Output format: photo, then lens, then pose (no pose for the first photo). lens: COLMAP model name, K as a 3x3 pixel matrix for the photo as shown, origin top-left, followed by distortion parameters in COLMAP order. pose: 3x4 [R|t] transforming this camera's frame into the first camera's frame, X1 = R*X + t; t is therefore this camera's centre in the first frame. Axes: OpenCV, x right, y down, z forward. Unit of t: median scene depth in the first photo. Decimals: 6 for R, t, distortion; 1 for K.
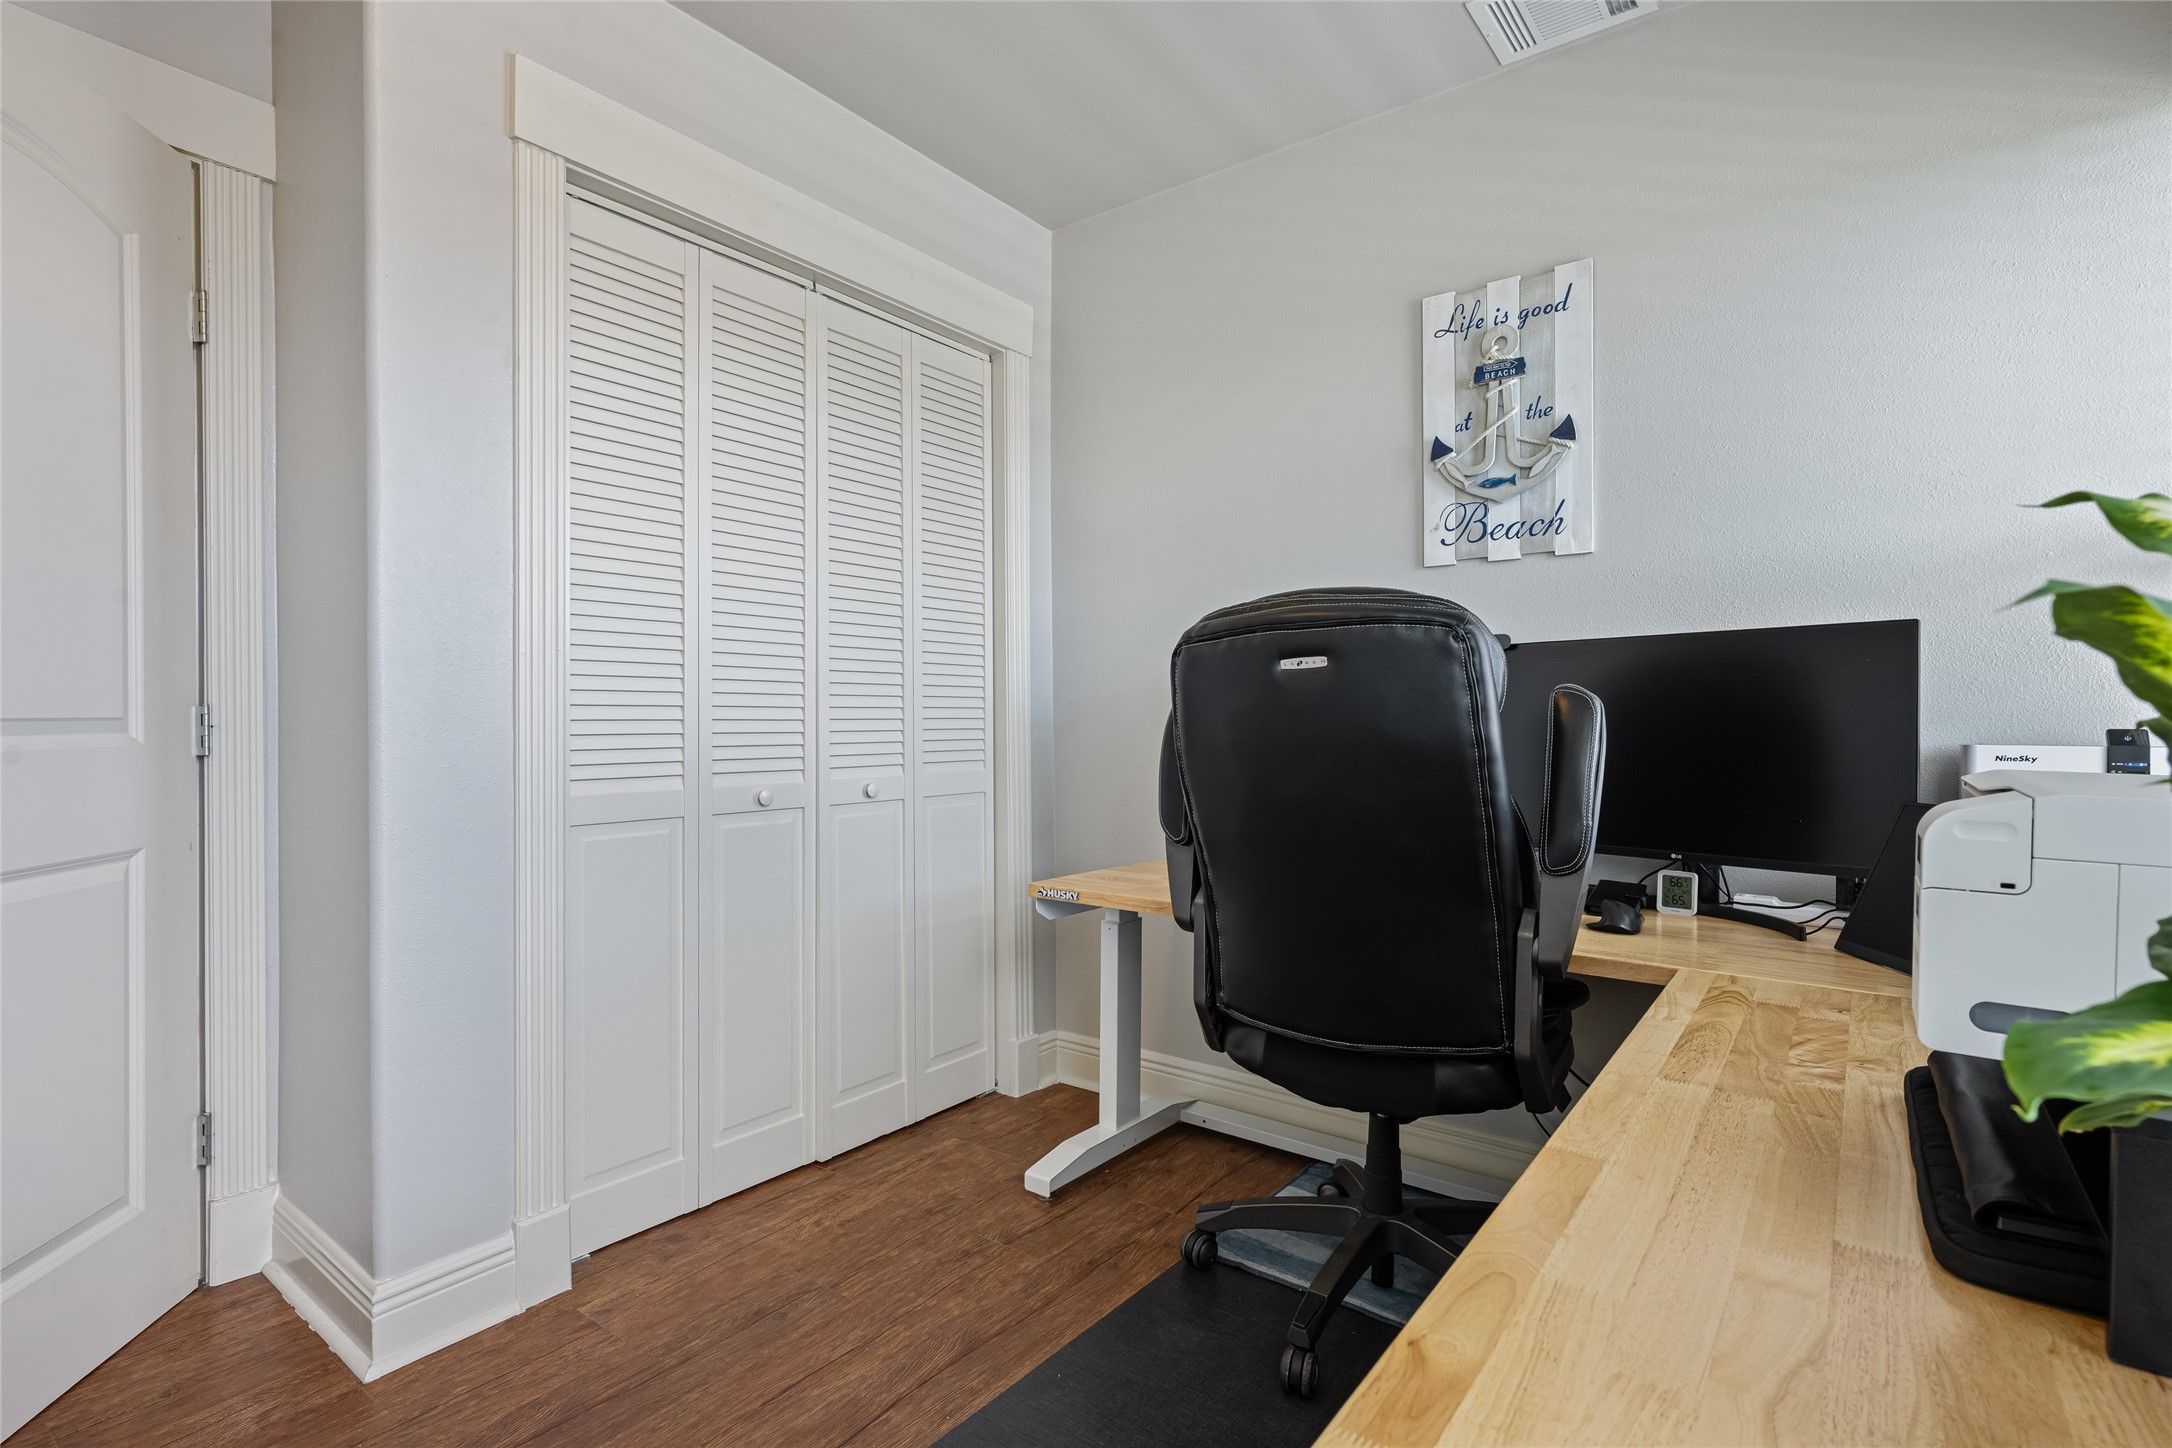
lens RADIAL K [[1053.7, 0, 1085.5], [0, 1053.7, 728.4], [0, 0, 1]] dist [-0.004206, 0.003111]
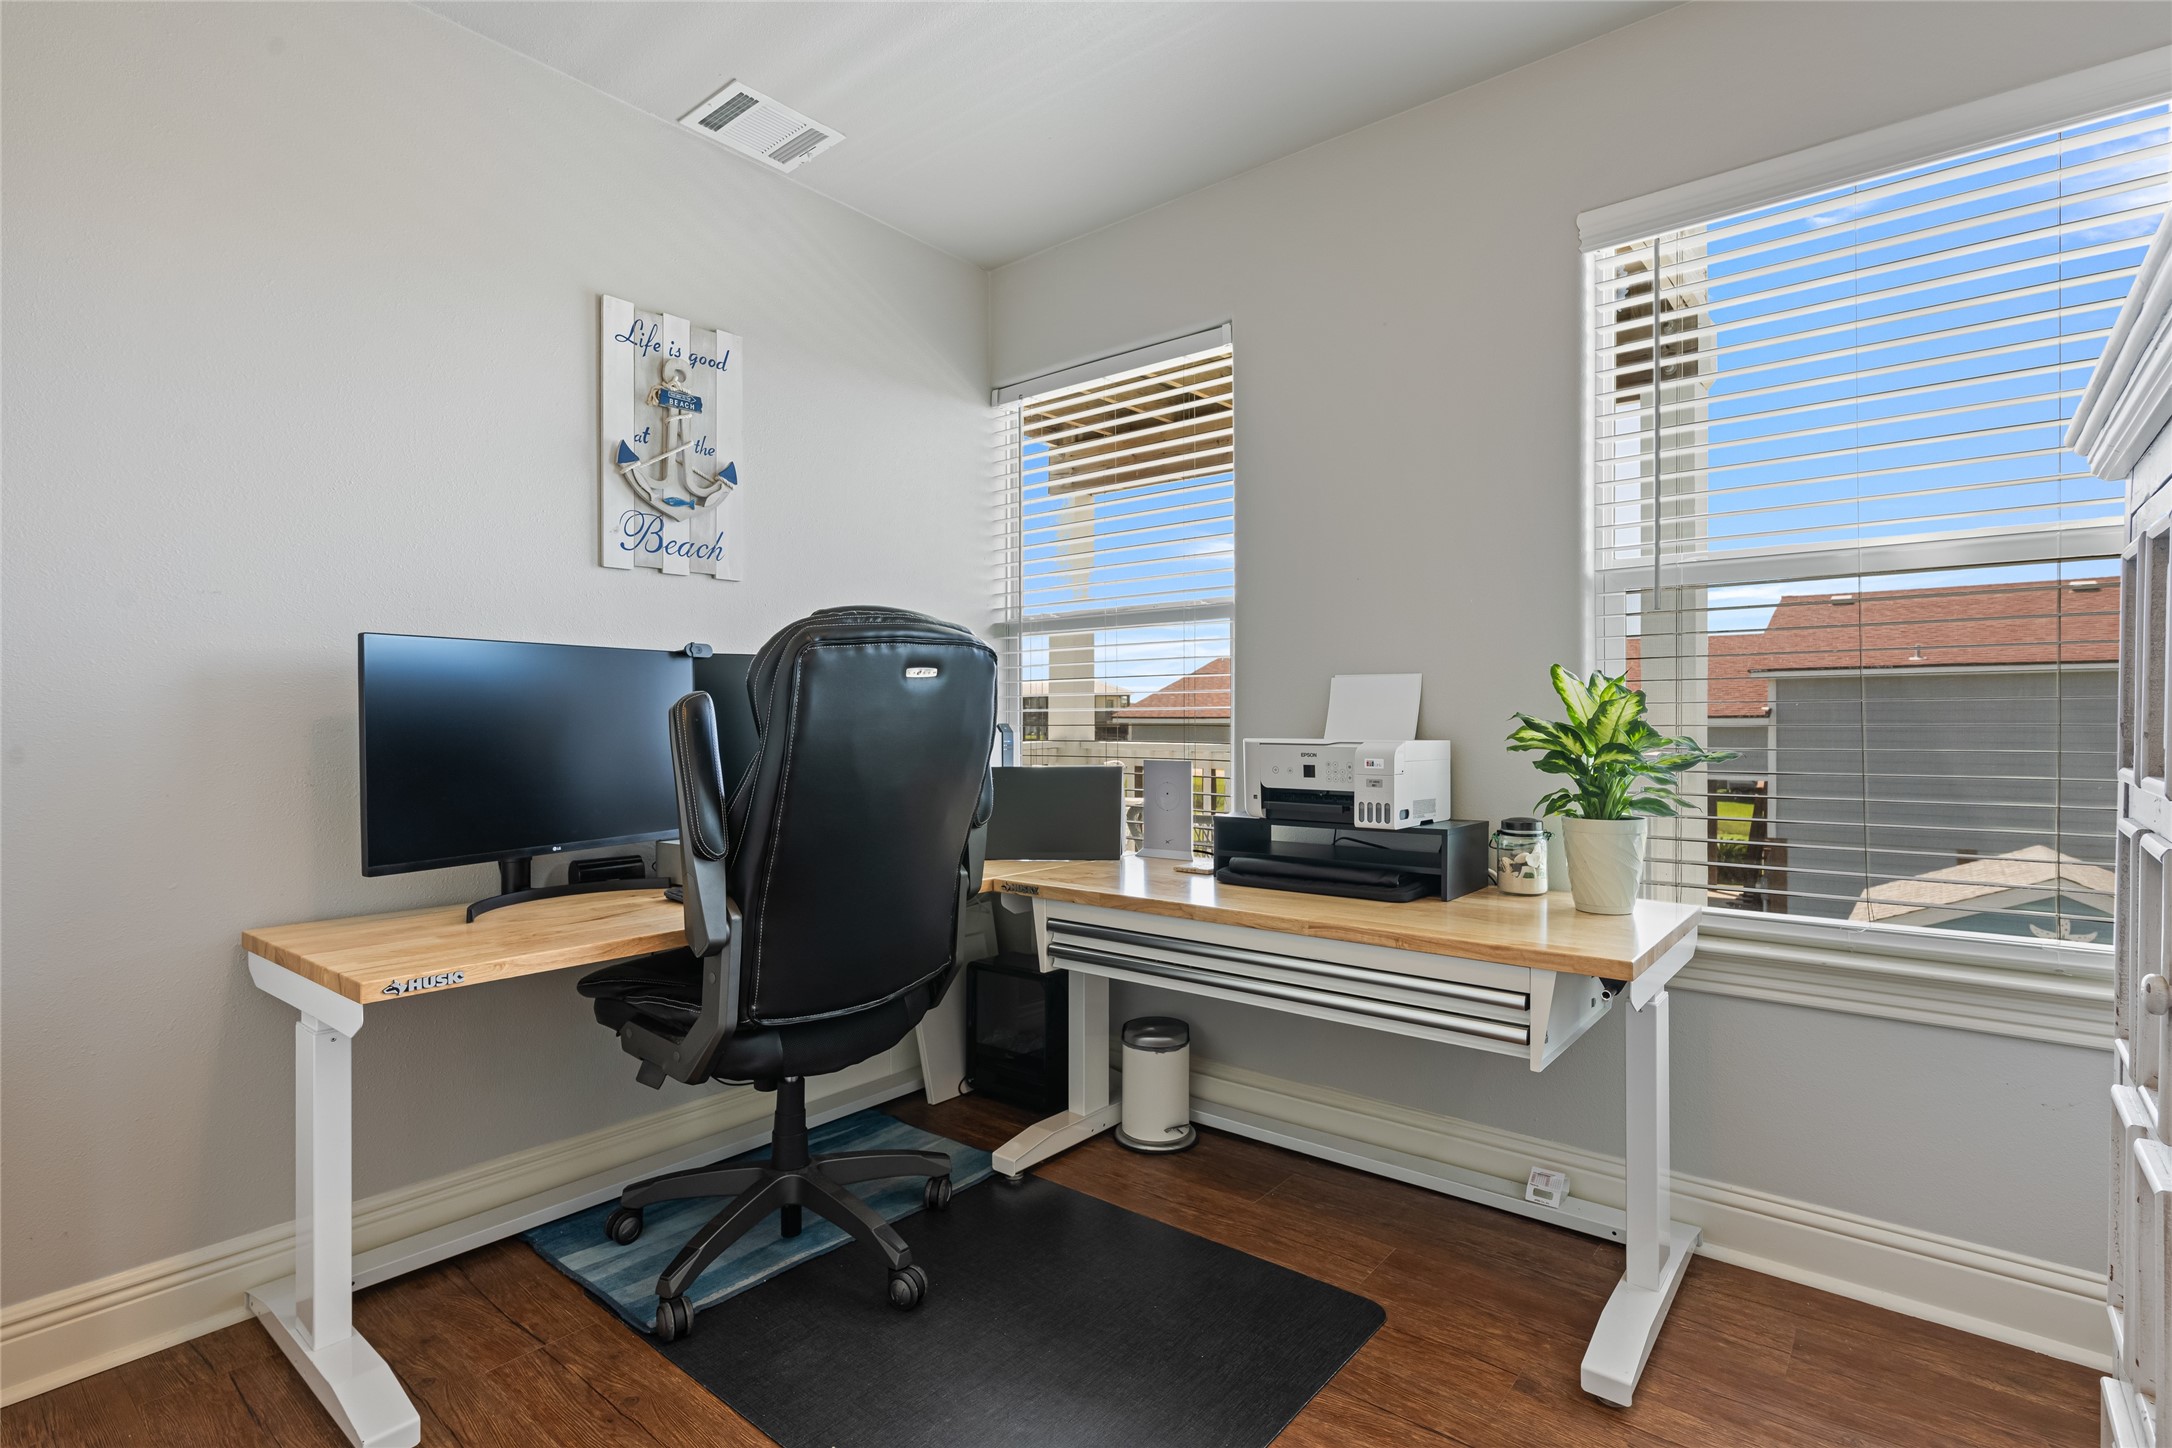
lens RADIAL K [[1053.7, 0, 1086.7], [0, 1053.7, 717.2], [0, 0, 1]] dist [-0.004206, 0.003111]
pose [[0.037093, -0.003020, 0.999307, -0.678276], [0.015397, 0.999878, 0.002450, -0.008833], [-0.999193, 0.015296, 0.037135, 0.543292]]
